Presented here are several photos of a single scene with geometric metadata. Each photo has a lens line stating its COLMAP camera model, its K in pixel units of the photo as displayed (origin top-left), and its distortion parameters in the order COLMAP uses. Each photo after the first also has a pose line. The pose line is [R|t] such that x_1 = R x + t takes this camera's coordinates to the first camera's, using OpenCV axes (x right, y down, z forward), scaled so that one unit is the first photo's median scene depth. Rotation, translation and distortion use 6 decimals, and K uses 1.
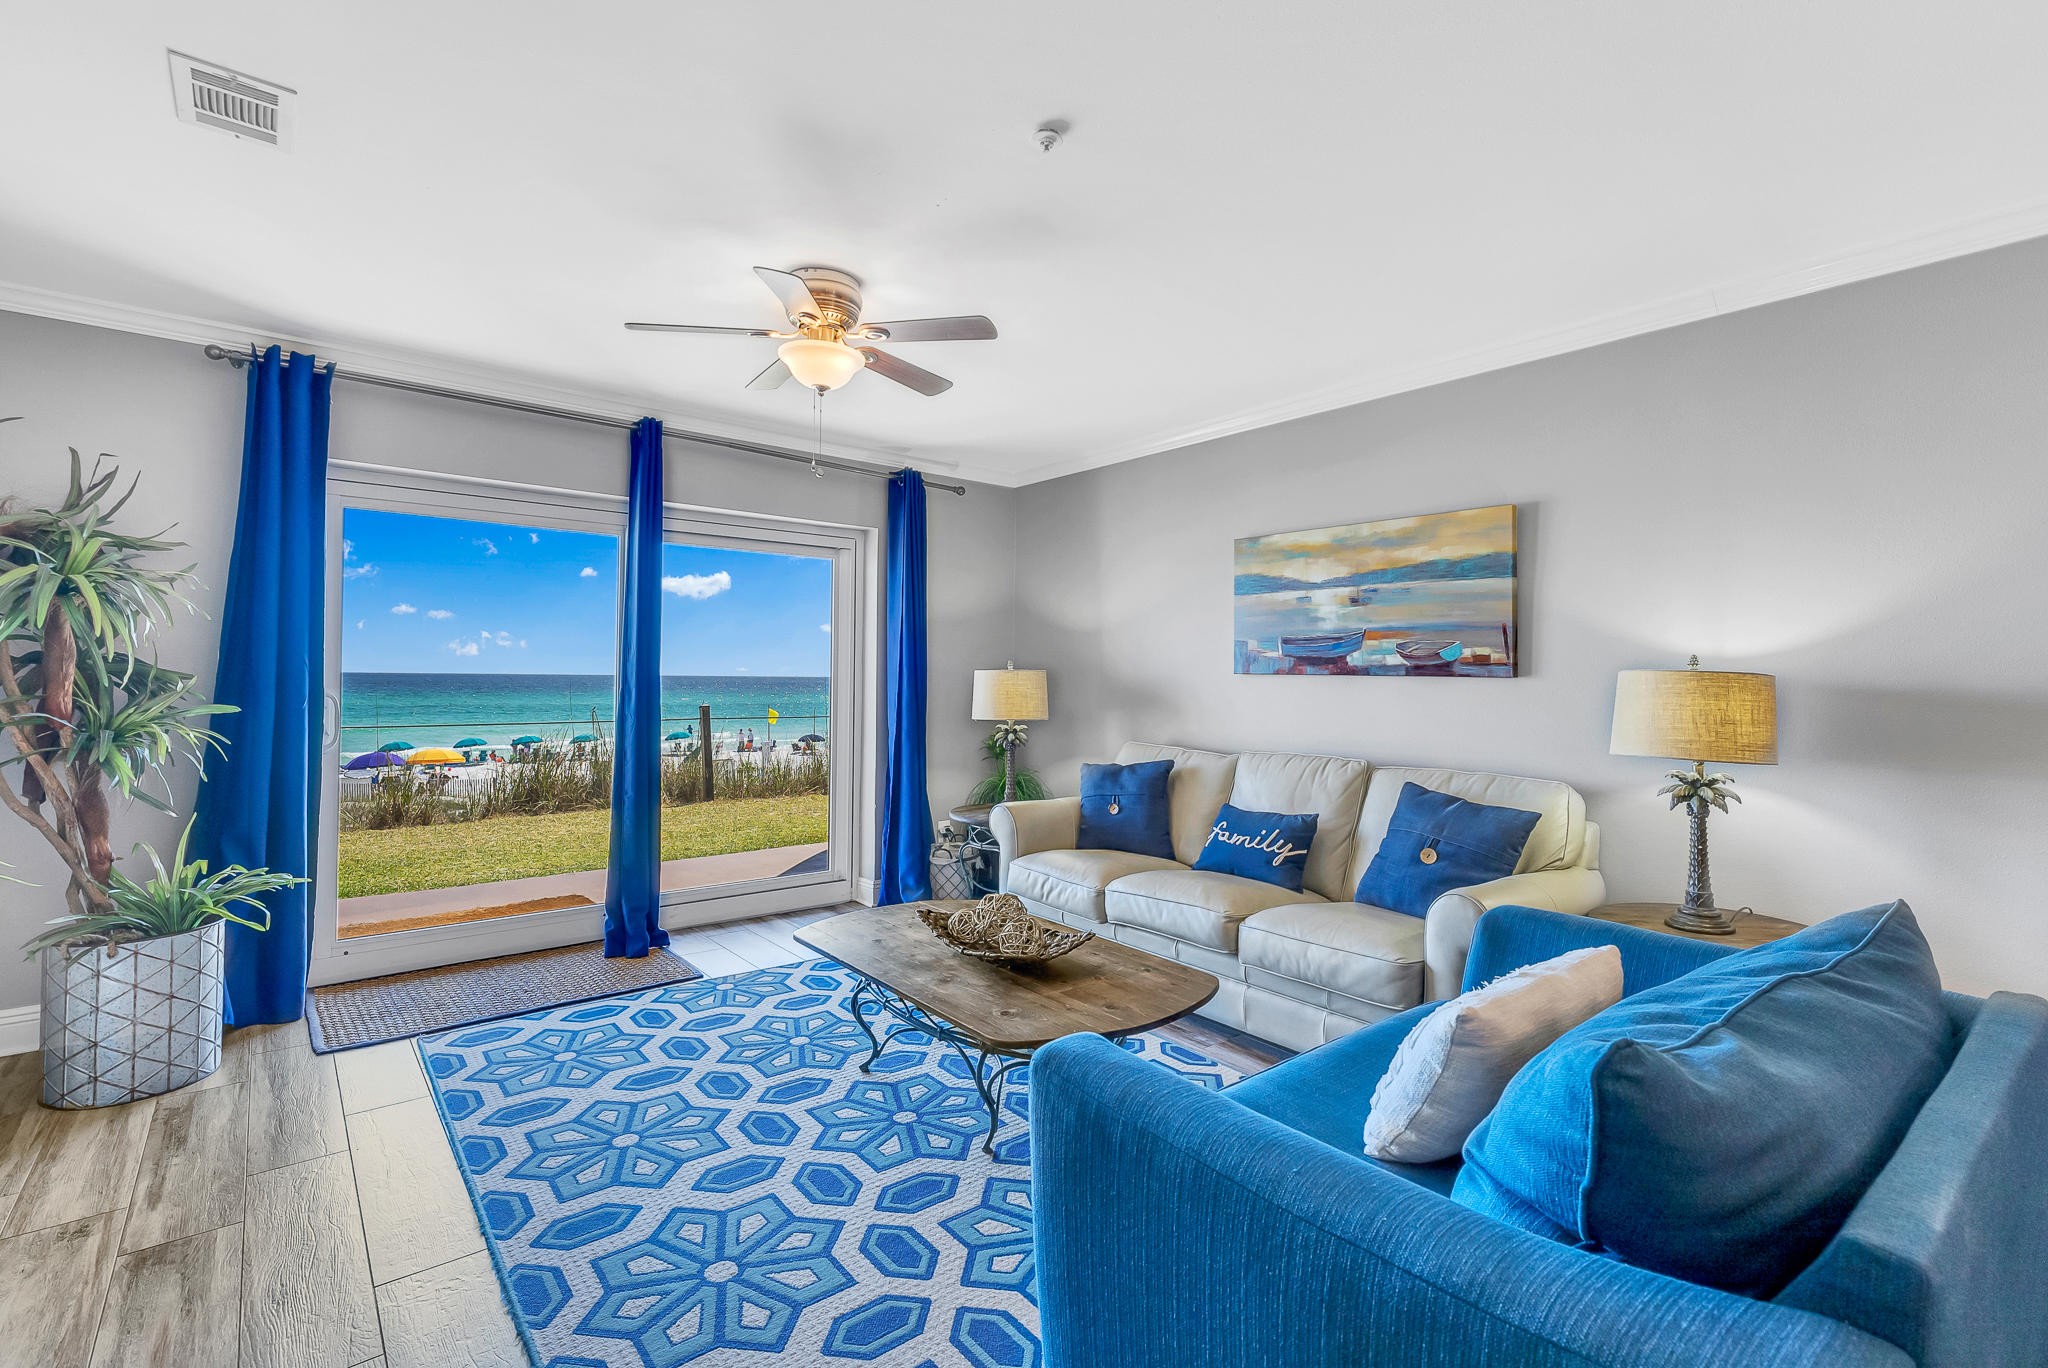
lens RADIAL K [[920.3, 0, 1032.7], [0, 920.3, 668.2], [0, 0, 1]] dist [0.003245, -0.000848]
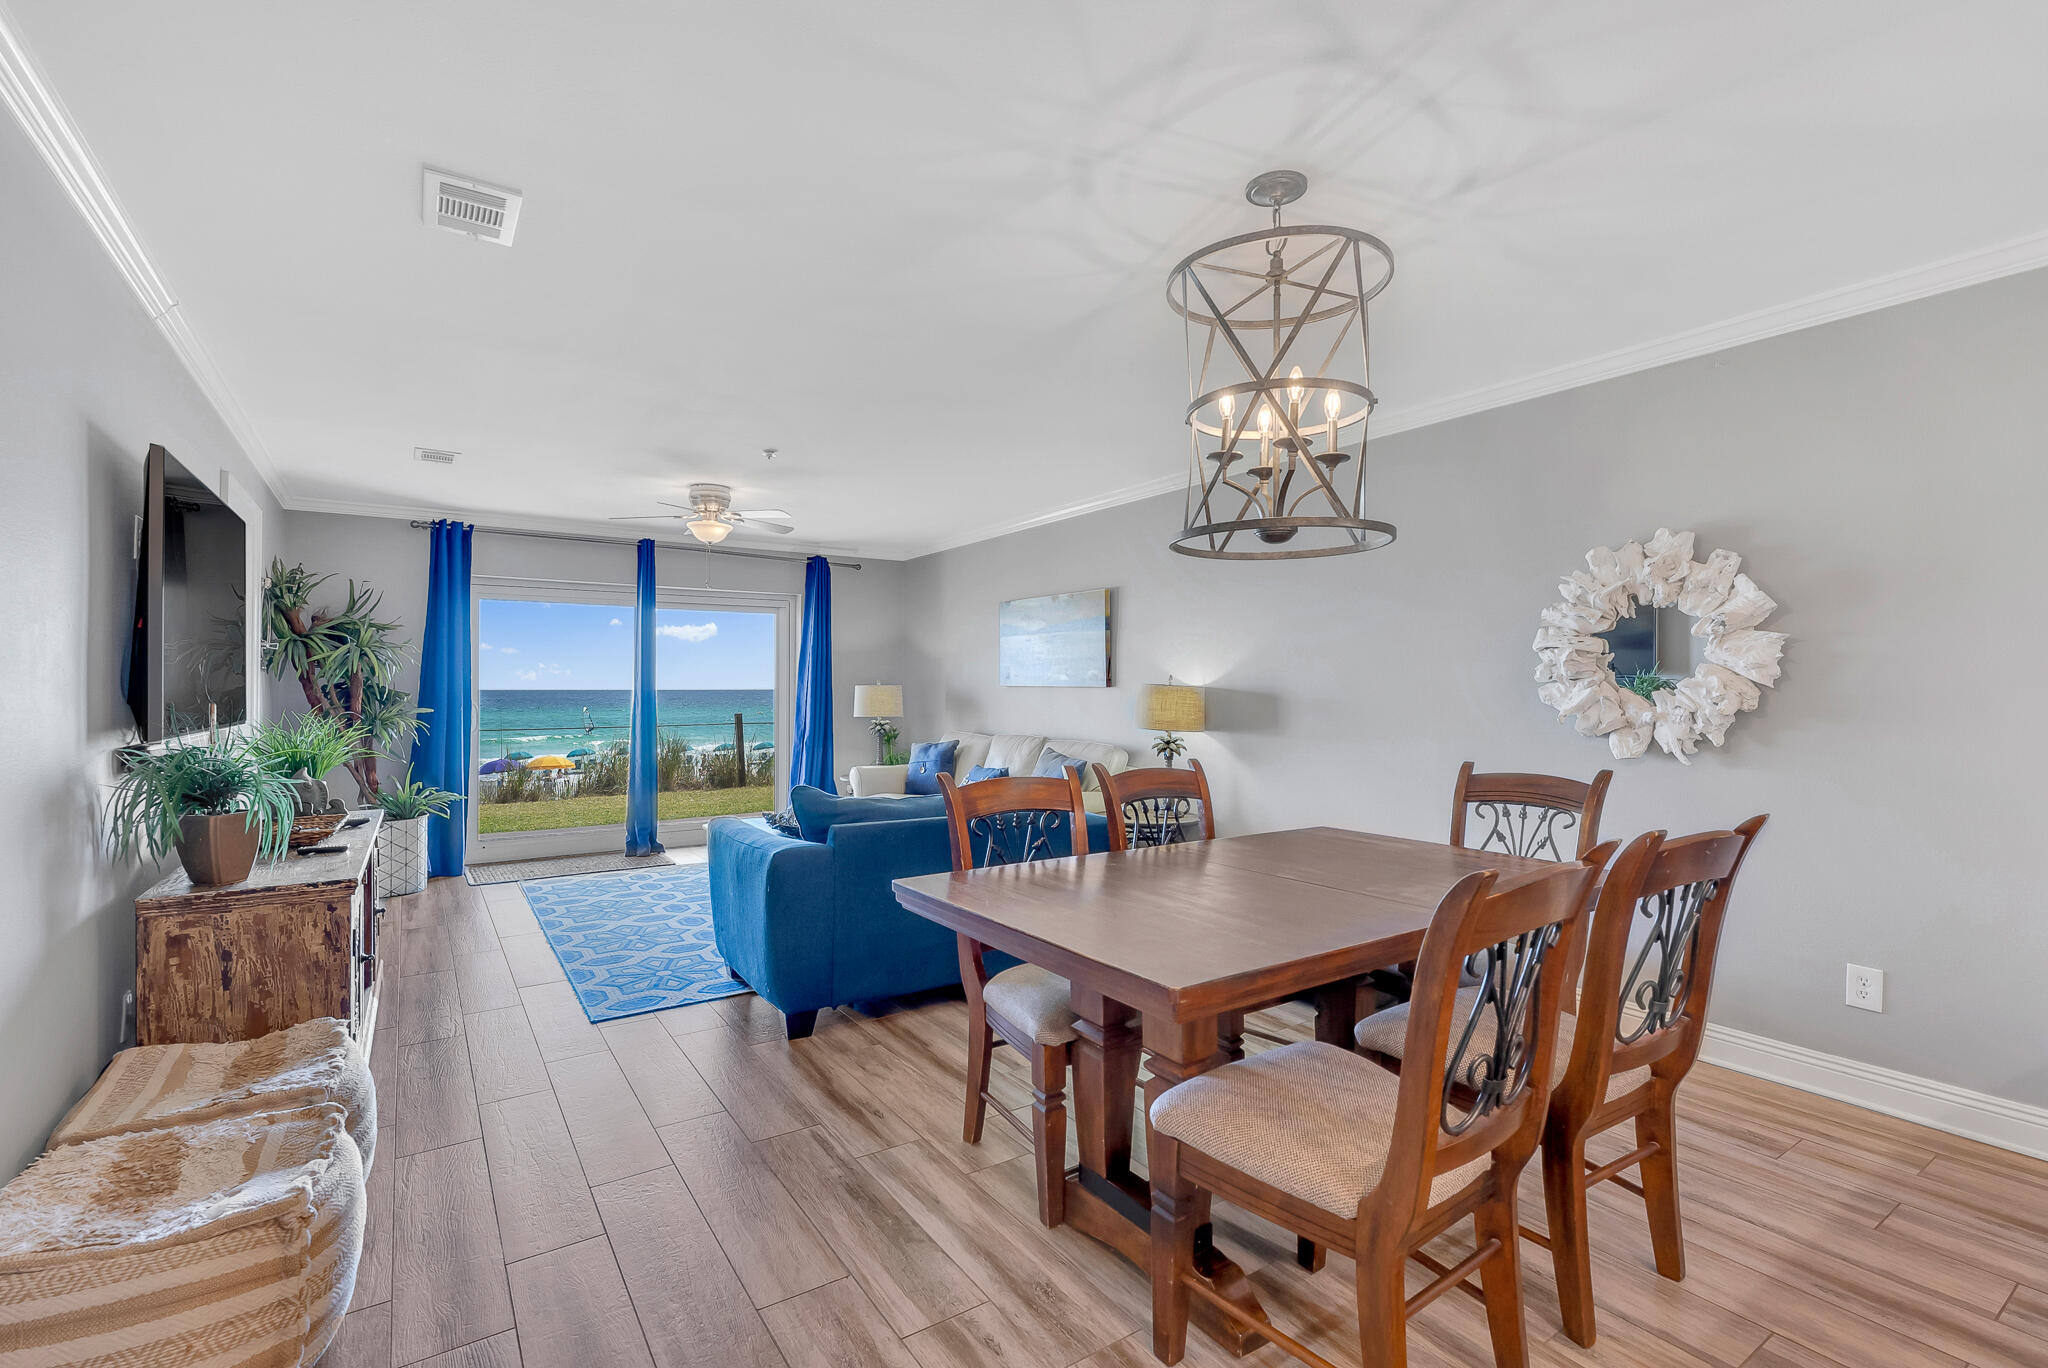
lens RADIAL K [[920.3, 0, 1021.5], [0, 920.3, 683.1], [0, 0, 1]] dist [0.003245, -0.000848]
pose [[0.994361, -0.013259, -0.105215, 0.470186], [0.013625, 0.999903, 0.002763, -0.001513], [0.105168, -0.004181, 0.994446, -0.646393]]
